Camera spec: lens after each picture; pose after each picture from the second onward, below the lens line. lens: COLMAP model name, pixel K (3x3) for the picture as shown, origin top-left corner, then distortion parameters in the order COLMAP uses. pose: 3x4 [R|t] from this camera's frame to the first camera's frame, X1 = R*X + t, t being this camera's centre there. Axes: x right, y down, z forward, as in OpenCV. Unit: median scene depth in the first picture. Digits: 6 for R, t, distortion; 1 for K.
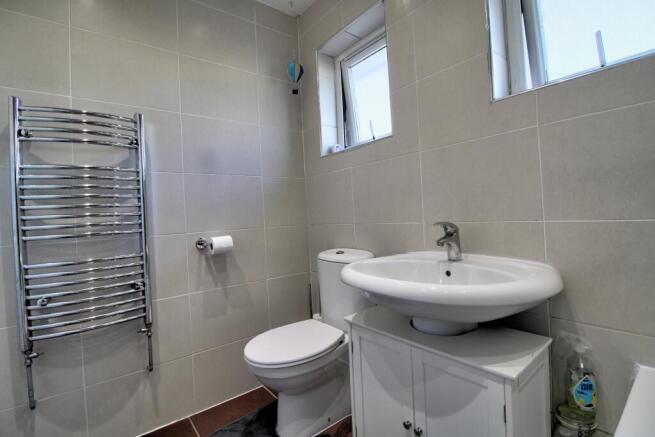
lens RADIAL K [[302.8, 0, 323.3], [0, 302.8, 212.2], [0, 0, 1]] dist [0.000564, -0.013684]
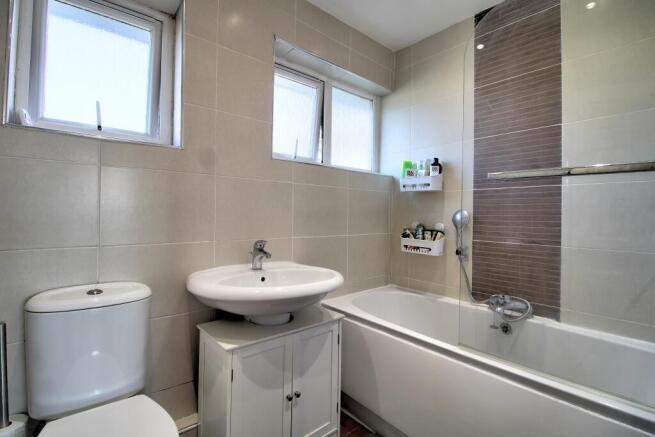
lens RADIAL K [[302.8, 0, 323.3], [0, 302.8, 212.2], [0, 0, 1]] dist [0.000564, -0.013684]
pose [[-0.026531, 0.052129, 0.998288, -0.966866], [-0.022191, 0.998363, -0.052723, -0.026323], [-0.999402, -0.023551, -0.025331, 0.814096]]
